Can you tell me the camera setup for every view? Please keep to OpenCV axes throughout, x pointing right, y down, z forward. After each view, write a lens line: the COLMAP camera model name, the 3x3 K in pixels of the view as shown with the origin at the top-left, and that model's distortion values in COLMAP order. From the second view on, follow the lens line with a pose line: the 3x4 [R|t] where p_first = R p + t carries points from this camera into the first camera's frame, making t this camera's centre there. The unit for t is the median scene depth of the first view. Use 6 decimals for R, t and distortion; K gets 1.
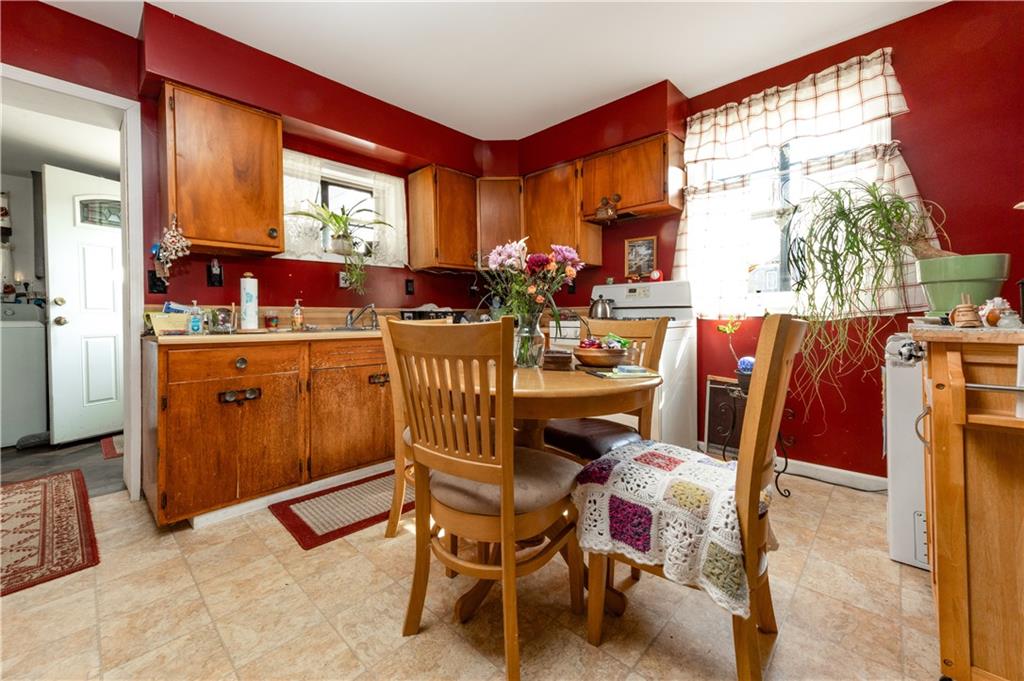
lens RADIAL K [[410.7, 0, 509.0], [0, 410.7, 322.9], [0, 0, 1]] dist [0.000456, 0.000062]
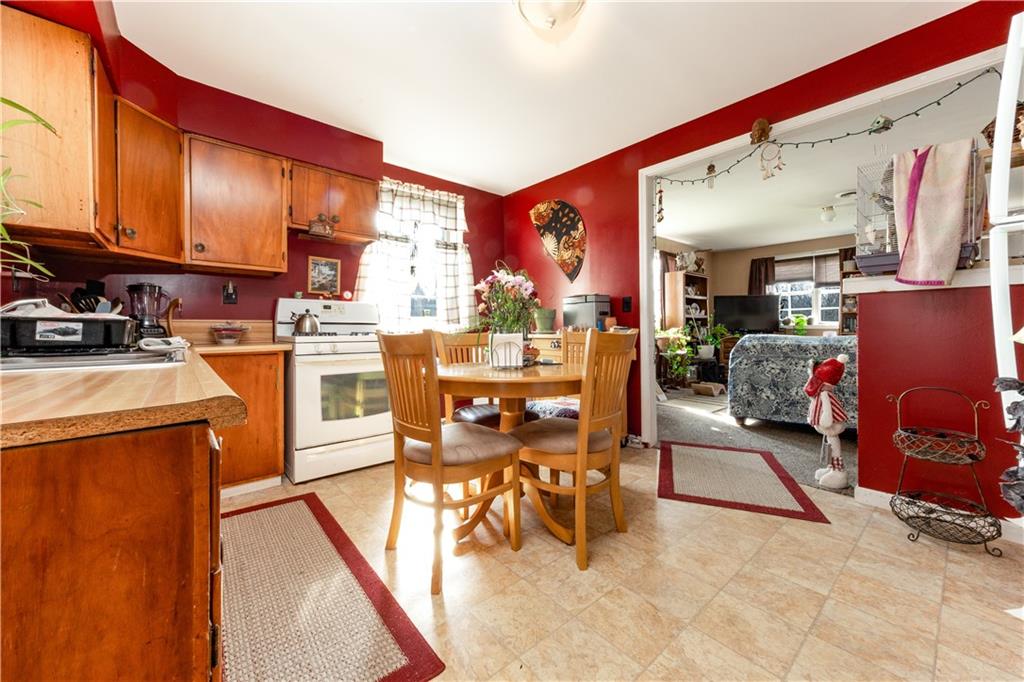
lens RADIAL K [[371.4, 0, 515.4], [0, 371.4, 331.4], [0, 0, 1]] dist [0.000374, 0.000013]
pose [[0.102941, 0.004851, 0.994676, -0.606196], [0.017382, 0.999827, -0.006675, -0.001395], [-0.994536, 0.017977, 0.102838, 0.424897]]
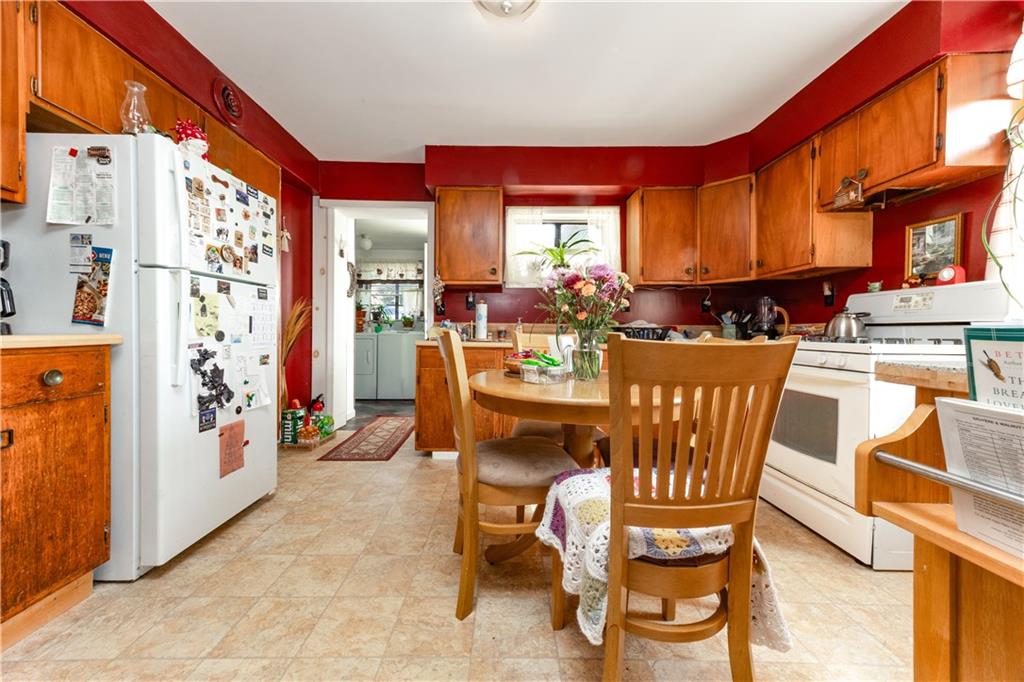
lens RADIAL K [[391.5, 0, 512.0], [0, 391.5, 341.0], [0, 0, 1]] dist [0.000961, 0.000139]
pose [[0.706163, 0.031174, -0.707362, 0.304833], [-0.025571, 0.999501, 0.018522, -0.003608], [0.707587, 0.005008, 0.706608, 0.061941]]
